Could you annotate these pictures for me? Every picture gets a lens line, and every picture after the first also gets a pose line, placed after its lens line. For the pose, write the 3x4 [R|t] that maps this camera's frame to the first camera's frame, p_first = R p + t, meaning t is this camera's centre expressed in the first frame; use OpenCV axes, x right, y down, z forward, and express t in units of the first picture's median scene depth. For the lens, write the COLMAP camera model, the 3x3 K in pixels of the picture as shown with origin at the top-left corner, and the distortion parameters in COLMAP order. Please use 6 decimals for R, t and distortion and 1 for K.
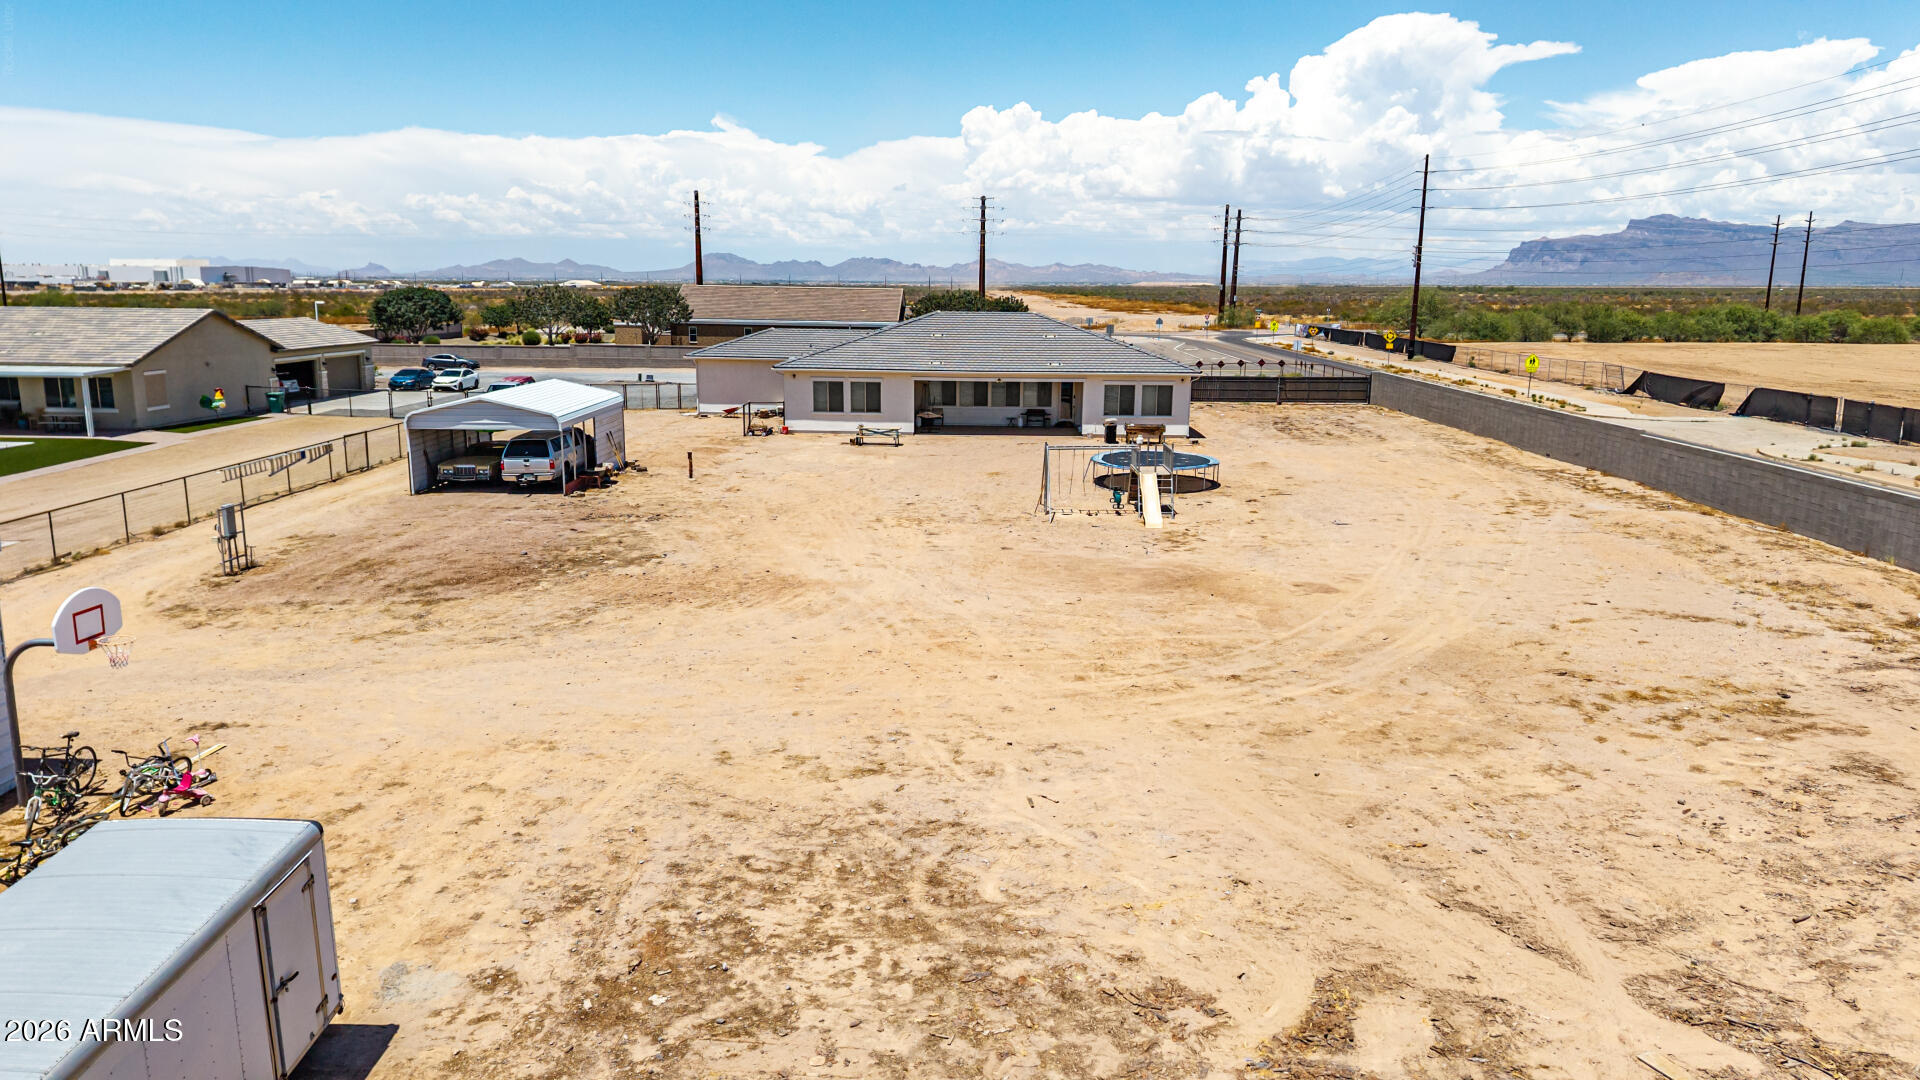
lens RADIAL K [[1281.4, 0, 962.9], [0, 1281.4, 568.2], [0, 0, 1]] dist [0.040975, -0.048167]
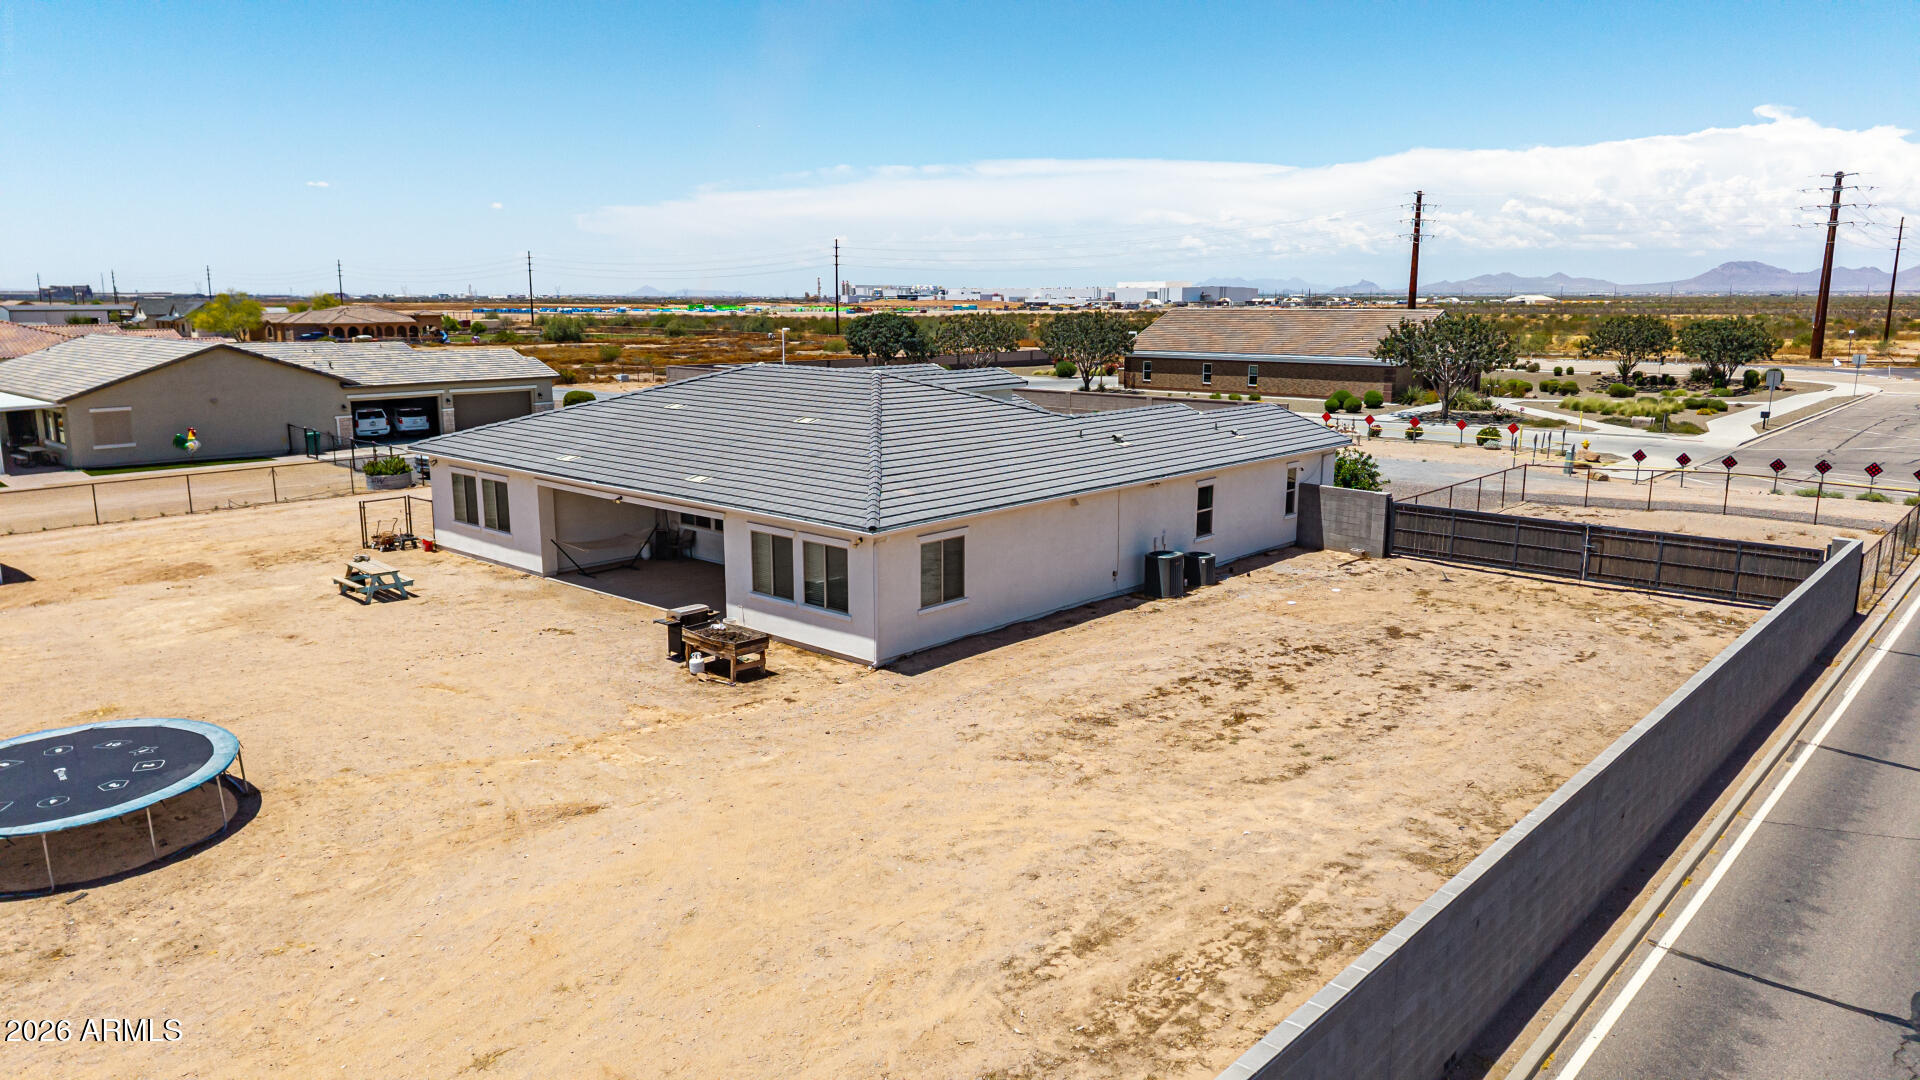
lens RADIAL K [[1281.4, 0, 965.8], [0, 1281.4, 555.2], [0, 0, 1]] dist [0.040975, -0.048167]
pose [[0.757043, 0.121758, -0.641920, 0.654438], [-0.135324, 0.990398, 0.028264, -0.214952], [0.639198, 0.065470, 0.766251, 0.926107]]
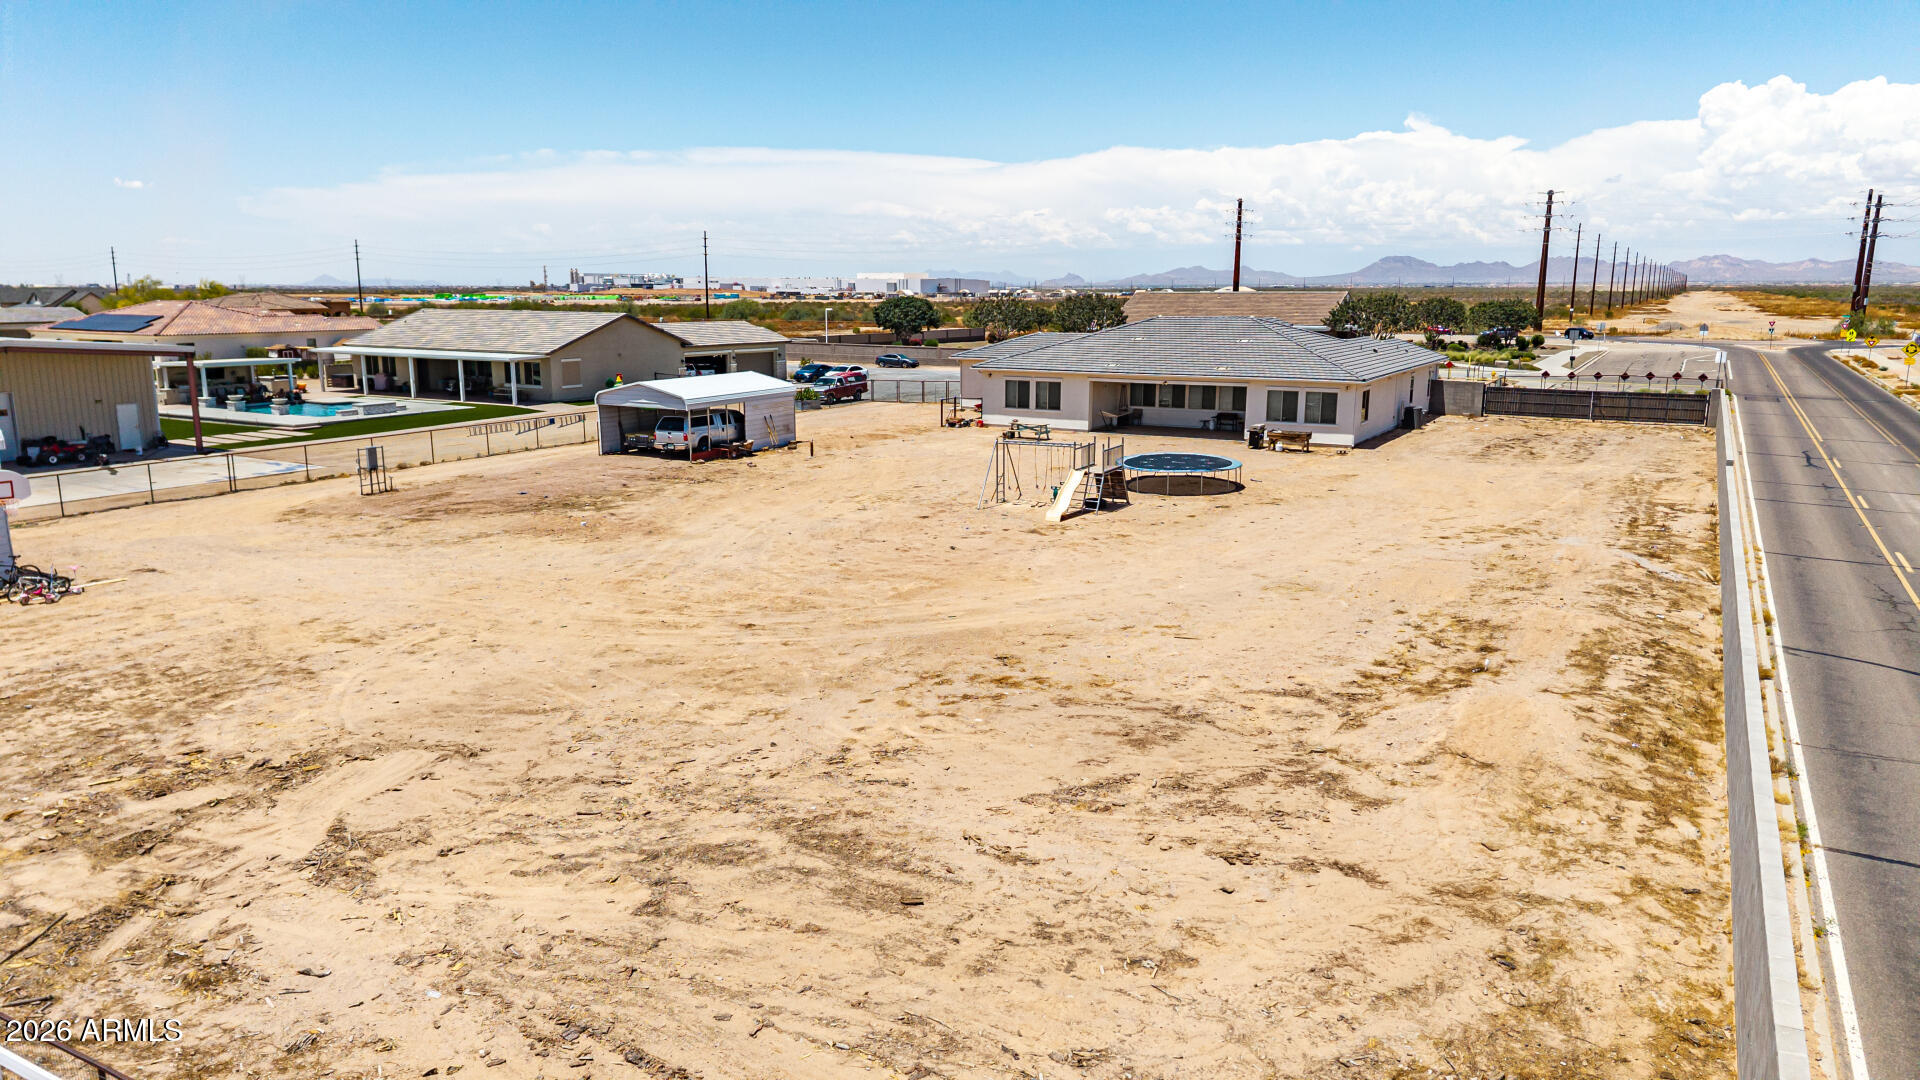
lens RADIAL K [[1281.4, 0, 963.1], [0, 1281.4, 546.4], [0, 0, 1]] dist [0.040975, -0.048167]
pose [[0.877917, 0.087922, -0.470671, 0.517876], [-0.097288, 0.995246, 0.004447, -0.006636], [0.468824, 0.041887, 0.882298, 0.027244]]
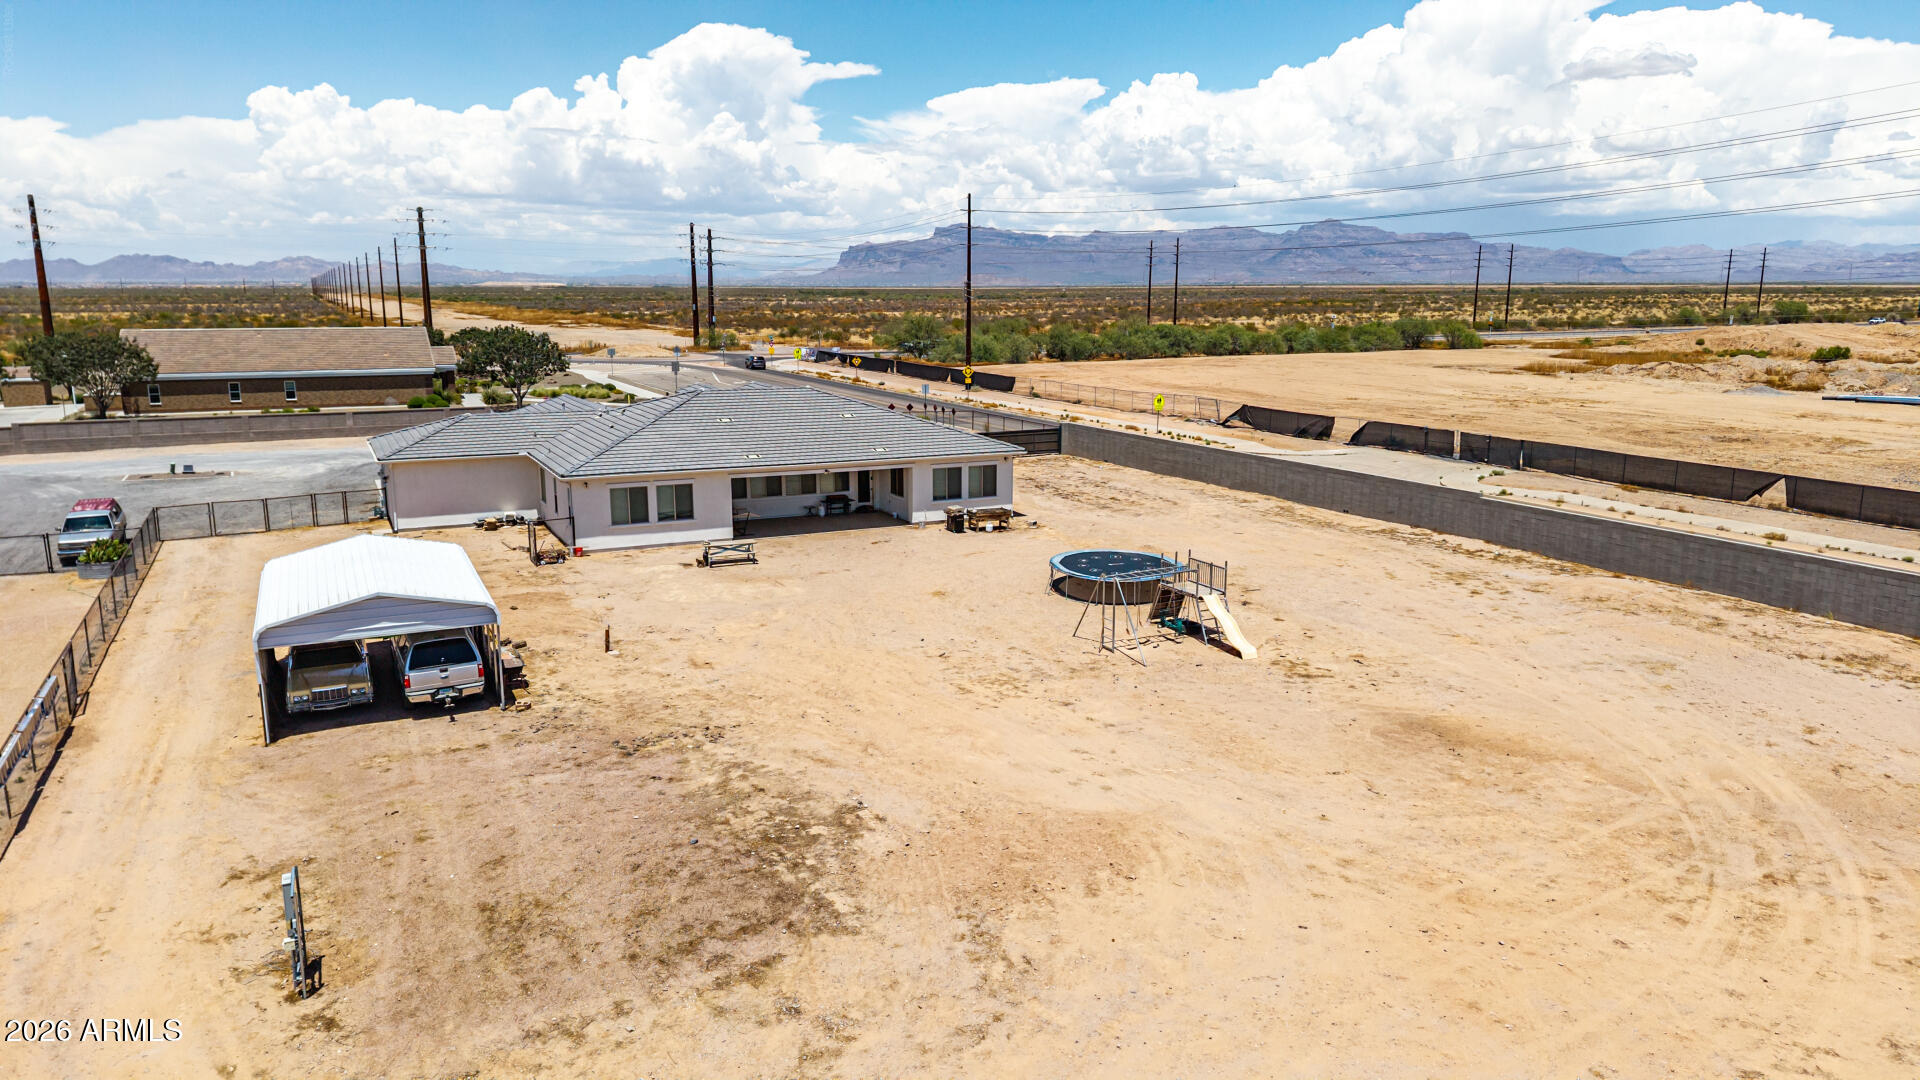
lens RADIAL K [[1281.4, 0, 961.0], [0, 1281.4, 546.4], [0, 0, 1]] dist [0.040975, -0.048167]
pose [[0.886072, -0.098971, 0.452859, -0.399058], [0.106344, 0.994287, 0.009224, -0.126939], [-0.451184, 0.039986, 0.891535, 0.230181]]
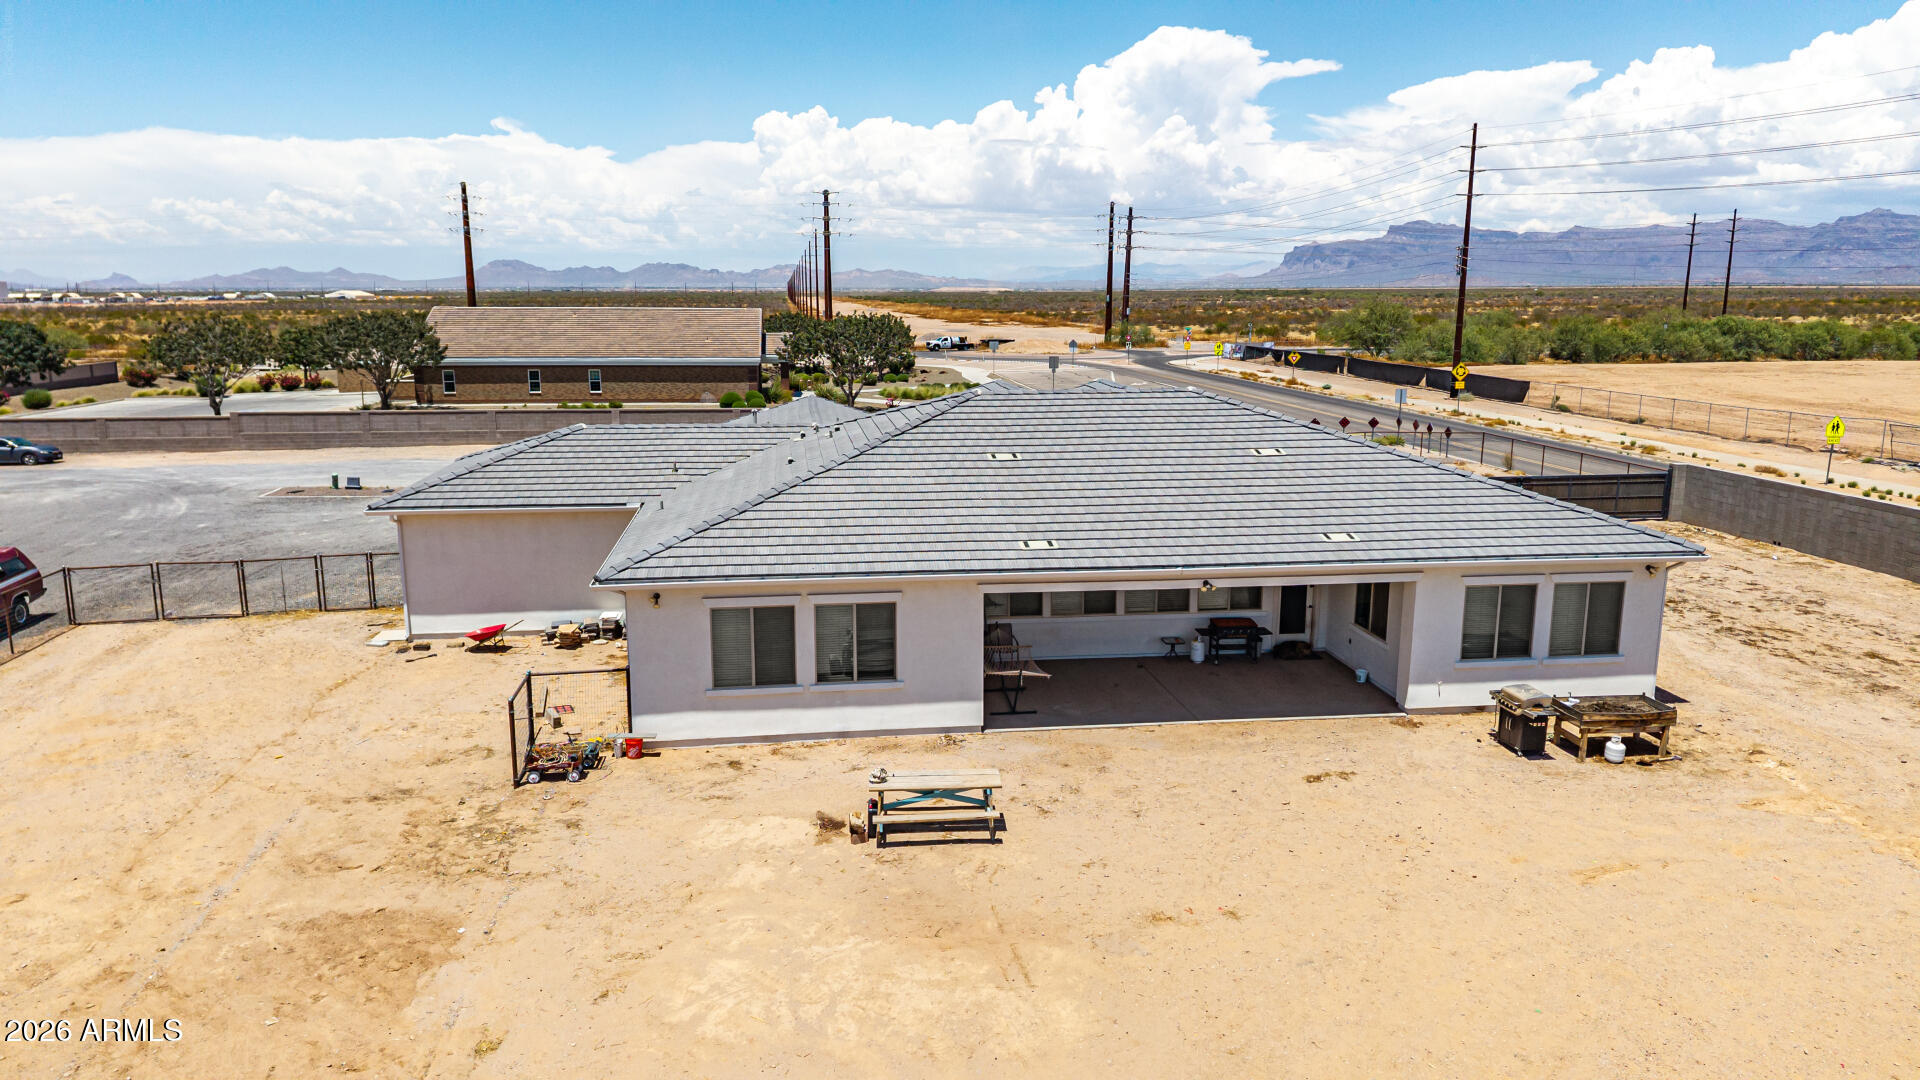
lens RADIAL K [[1281.4, 0, 963.4], [0, 1281.4, 545.6], [0, 0, 1]] dist [0.040975, -0.048167]
pose [[0.988448, -0.037988, 0.146725, -0.133947], [0.041017, 0.999002, -0.017671, -0.209989], [-0.145907, 0.023485, 0.989020, 0.855005]]
